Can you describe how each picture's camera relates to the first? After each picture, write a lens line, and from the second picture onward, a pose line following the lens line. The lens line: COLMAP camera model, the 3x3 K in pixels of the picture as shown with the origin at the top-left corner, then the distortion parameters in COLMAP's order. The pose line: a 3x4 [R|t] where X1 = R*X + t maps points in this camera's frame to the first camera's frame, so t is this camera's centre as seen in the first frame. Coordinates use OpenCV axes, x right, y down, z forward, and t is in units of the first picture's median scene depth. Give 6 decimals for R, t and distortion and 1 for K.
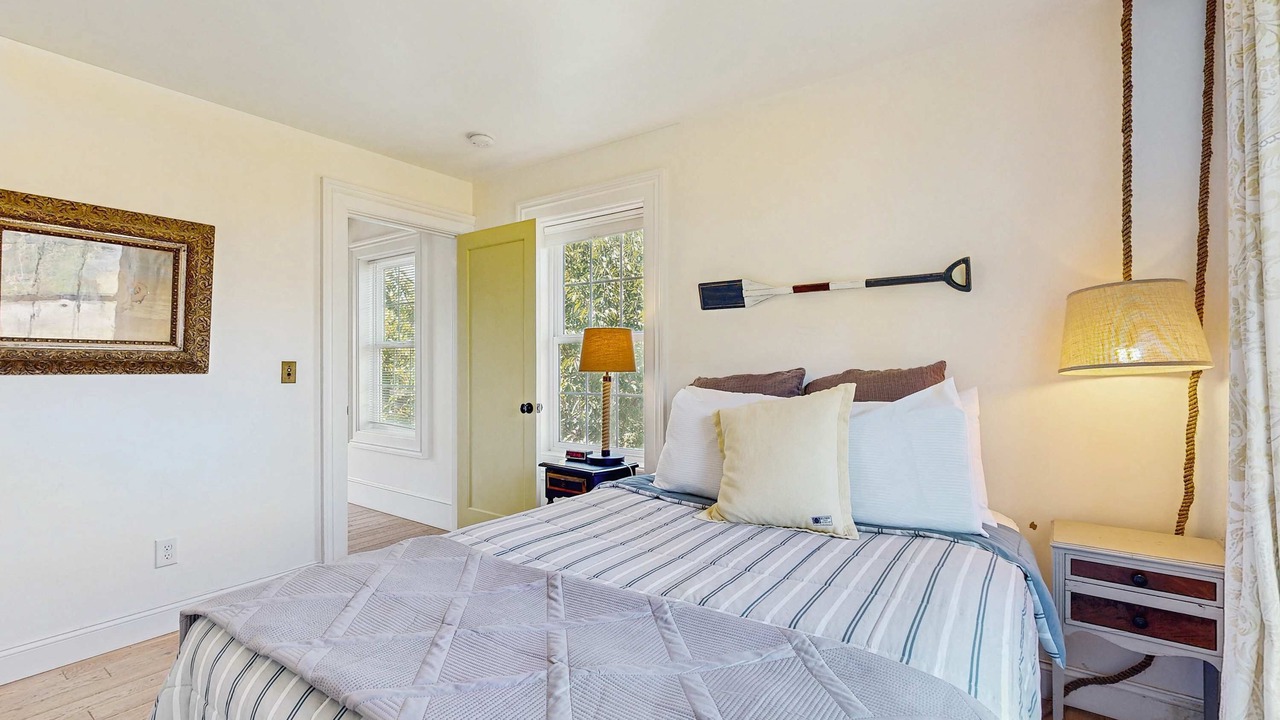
lens RADIAL K [[558.7, 0, 636.2], [0, 558.7, 364.4], [0, 0, 1]] dist [0.002454, 0.000086]
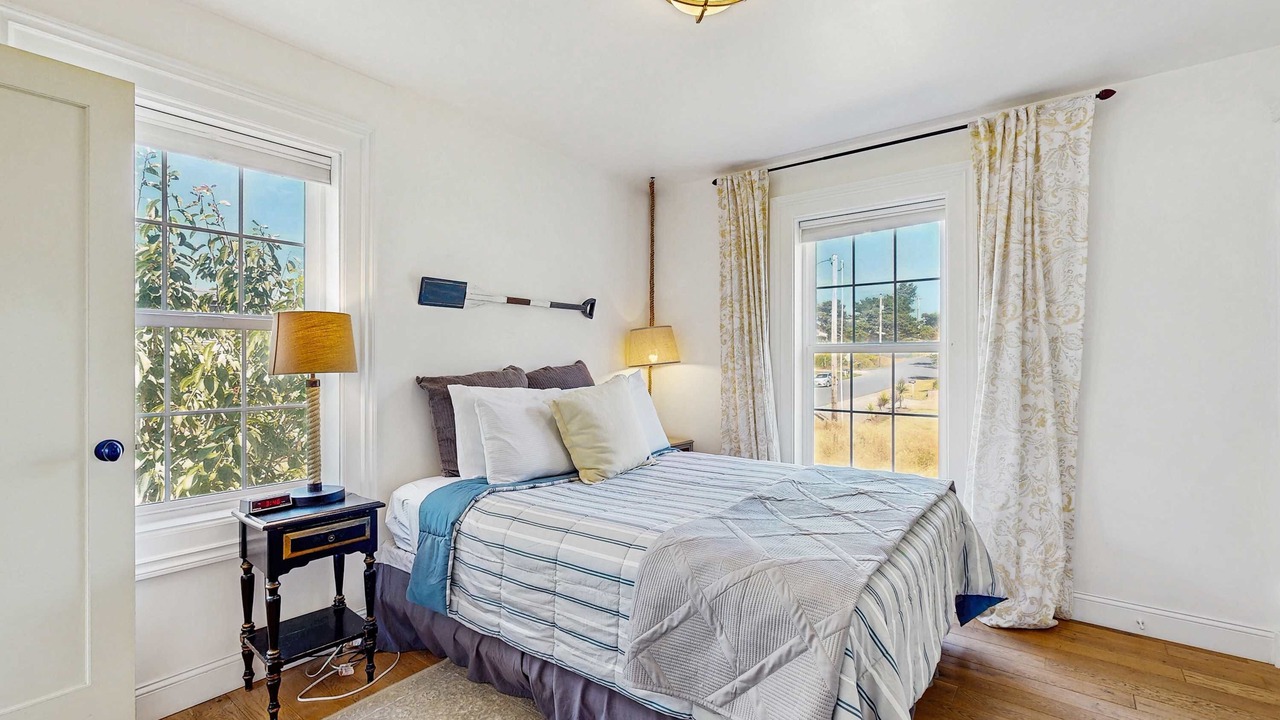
lens RADIAL K [[558.7, 0, 639.5], [0, 558.7, 361.3], [0, 0, 1]] dist [0.002454, 0.000086]
pose [[0.027961, -0.001516, 0.999608, -0.830261], [0.001180, 0.999998, 0.001484, -0.003253], [-0.999608, 0.001138, 0.027963, 0.621460]]
